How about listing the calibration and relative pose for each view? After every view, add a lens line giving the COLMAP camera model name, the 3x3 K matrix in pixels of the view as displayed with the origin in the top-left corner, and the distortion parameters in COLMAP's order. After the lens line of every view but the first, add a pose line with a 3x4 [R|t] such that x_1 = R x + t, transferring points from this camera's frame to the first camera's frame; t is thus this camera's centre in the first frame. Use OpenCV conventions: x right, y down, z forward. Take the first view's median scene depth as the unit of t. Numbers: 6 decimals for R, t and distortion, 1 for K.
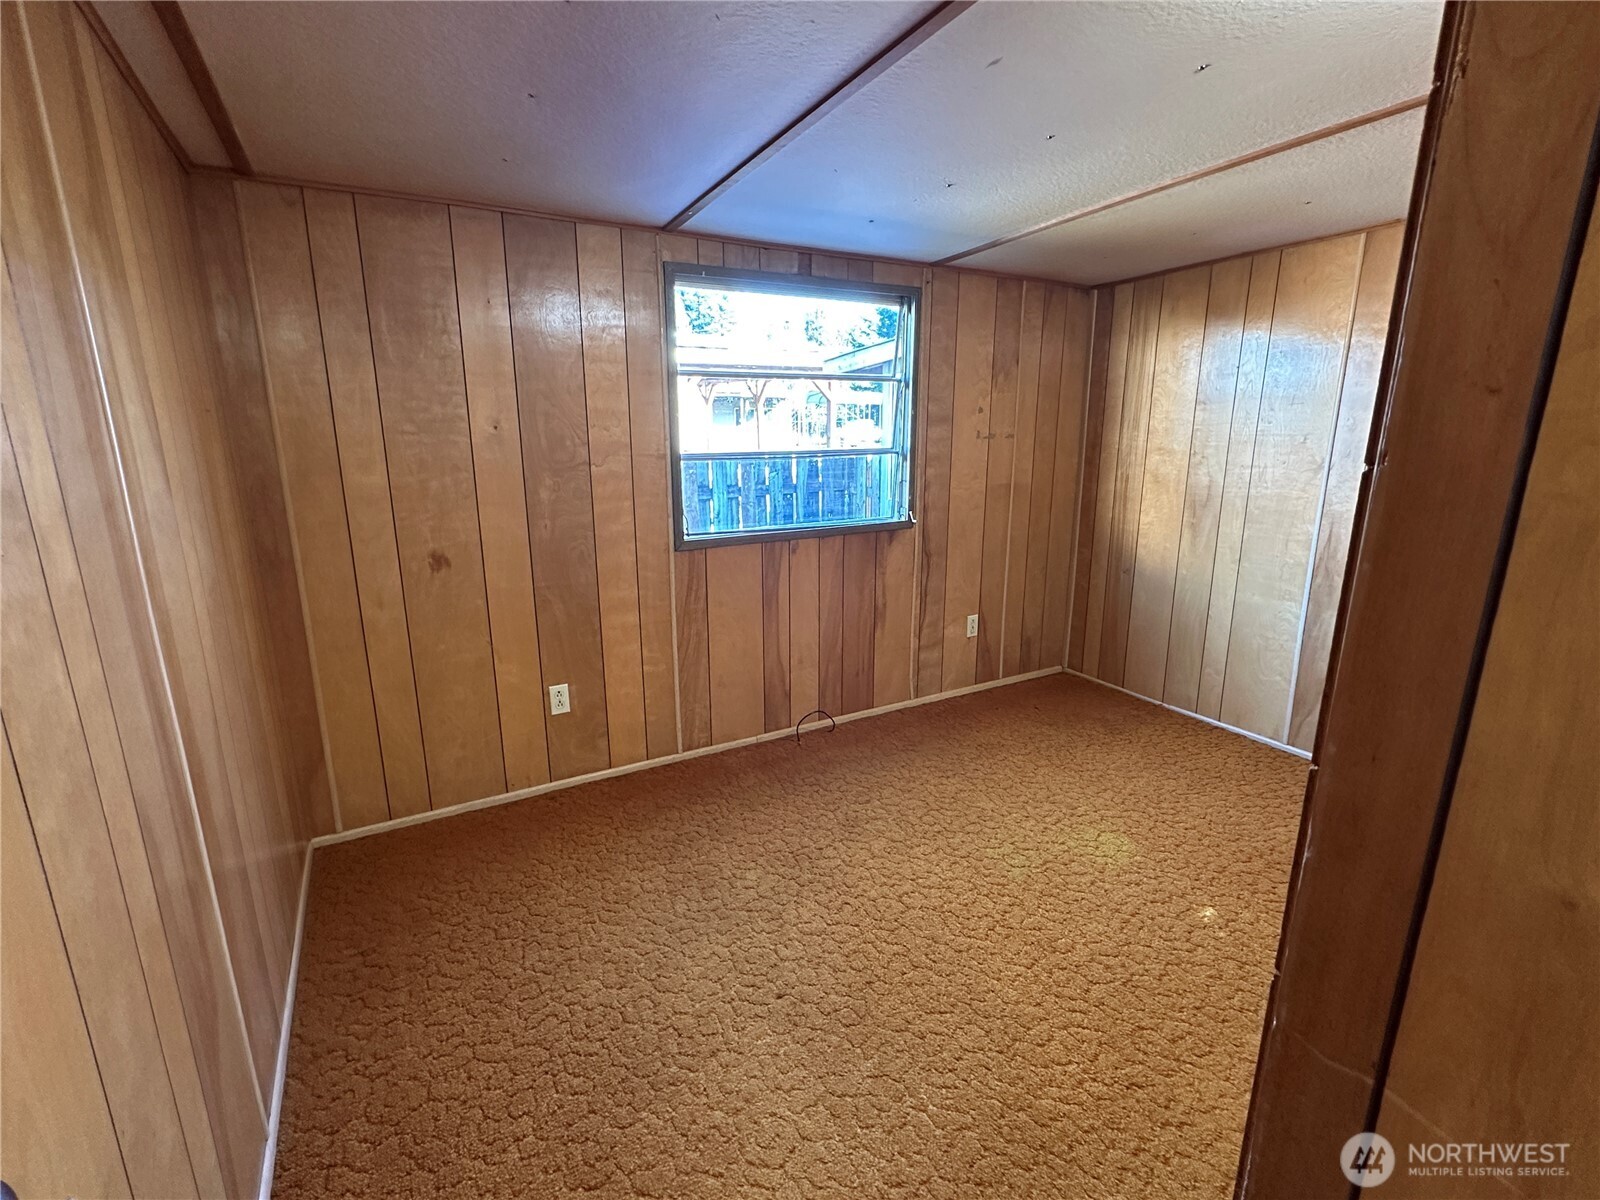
lens RADIAL K [[741.1, 0, 794.4], [0, 741.1, 600.7], [0, 0, 1]] dist [-0.003664, 0.001385]
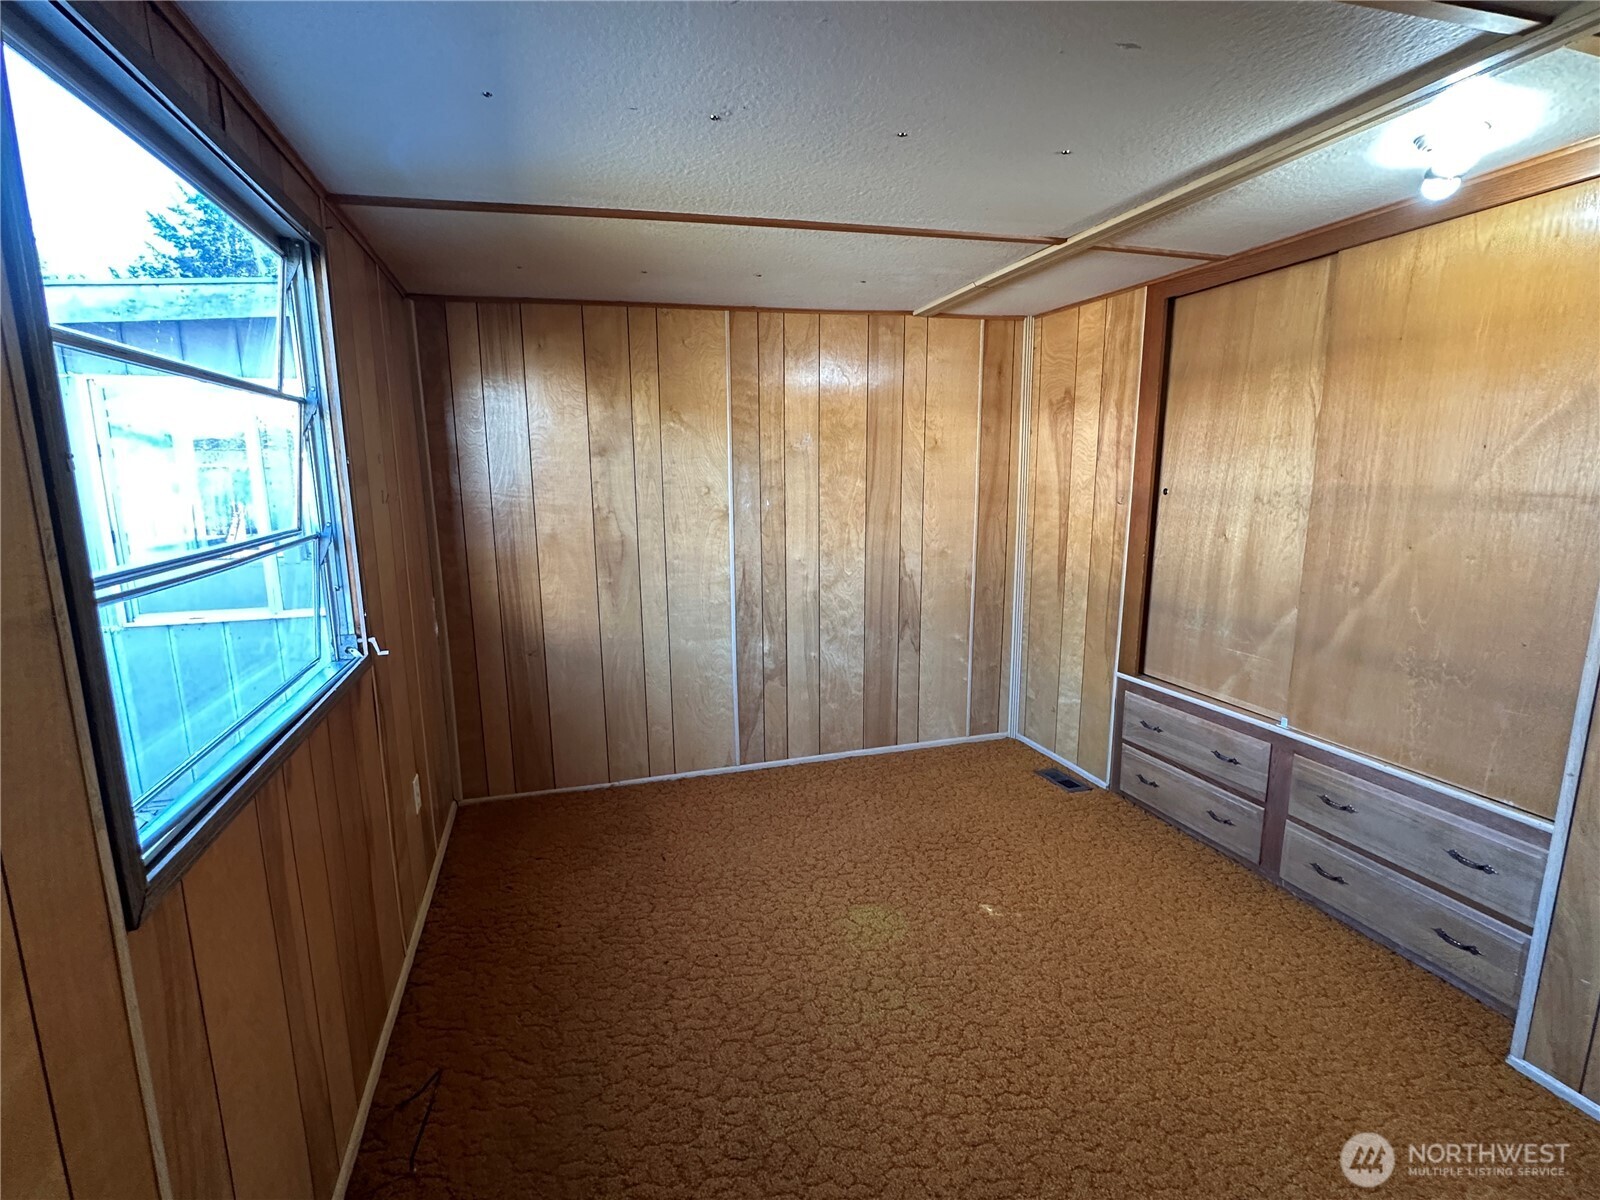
lens RADIAL K [[741.1, 0, 812.4], [0, 741.1, 598.0], [0, 0, 1]] dist [-0.003664, 0.001385]
pose [[0.205457, -0.166406, 0.964415, -0.301130], [0.233294, 0.965358, 0.116869, -0.135471], [-0.950453, 0.200981, 0.237161, 0.546223]]
